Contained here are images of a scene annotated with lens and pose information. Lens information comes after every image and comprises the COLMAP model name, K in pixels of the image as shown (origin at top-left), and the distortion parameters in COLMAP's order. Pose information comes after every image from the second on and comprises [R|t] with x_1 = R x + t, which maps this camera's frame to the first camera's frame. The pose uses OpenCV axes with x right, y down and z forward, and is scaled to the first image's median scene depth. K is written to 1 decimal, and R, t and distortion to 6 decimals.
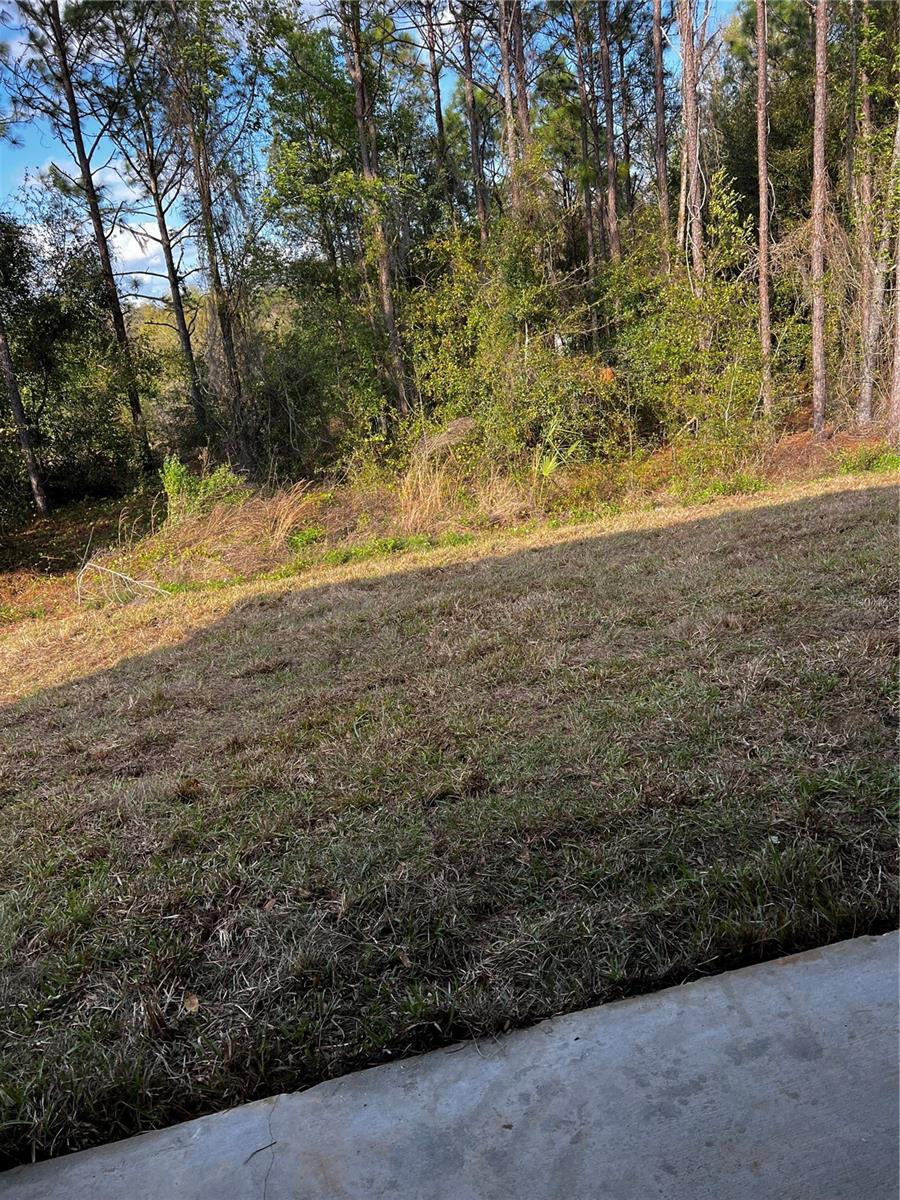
lens RADIAL K [[904.1, 0, 444.0], [0, 904.1, 593.8], [0, 0, 1]] dist [0.054832, -0.061081]
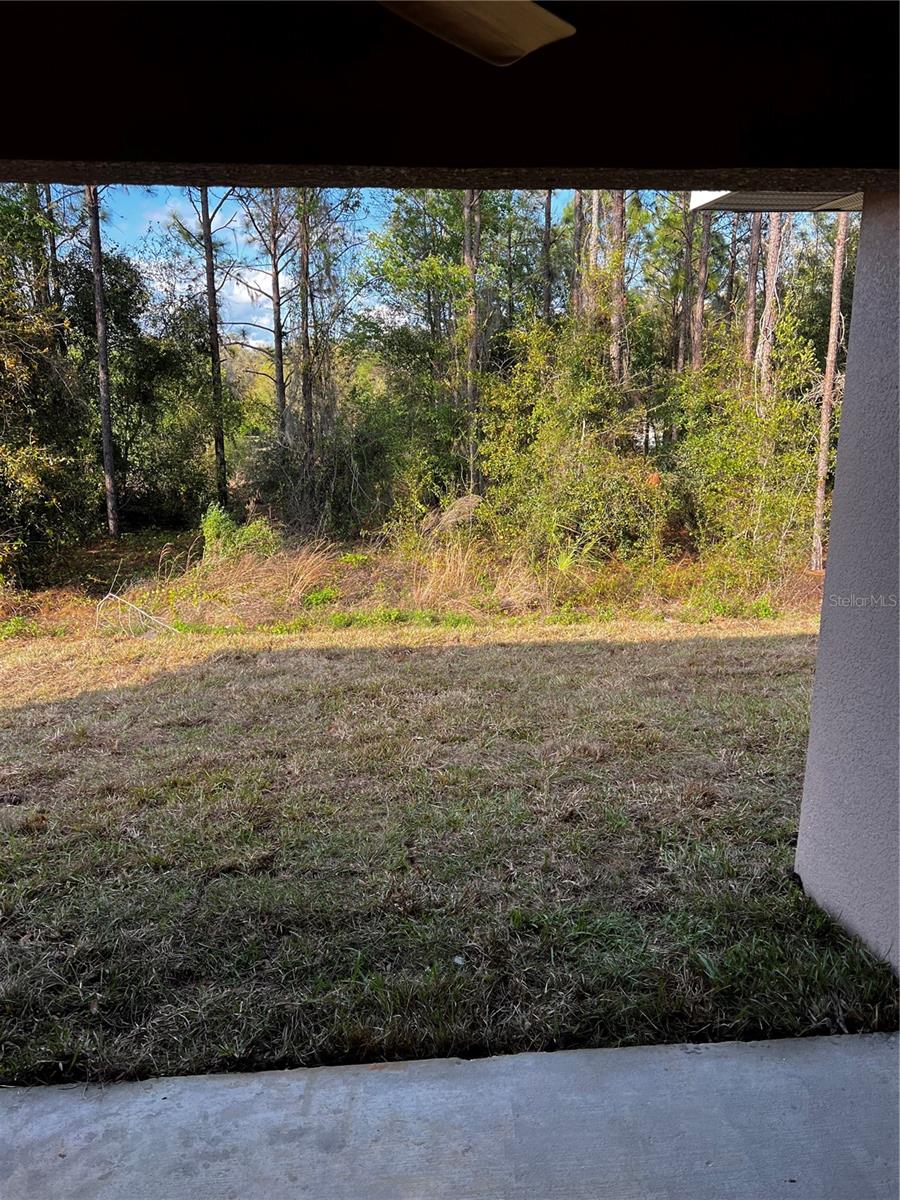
lens RADIAL K [[904.1, 0, 456.3], [0, 904.1, 608.0], [0, 0, 1]] dist [0.054832, -0.061081]
pose [[0.984641, 0.146568, -0.094867, 0.099918], [-0.151106, 0.987602, -0.042533, -0.027082], [0.087457, 0.056215, 0.994581, -0.033591]]
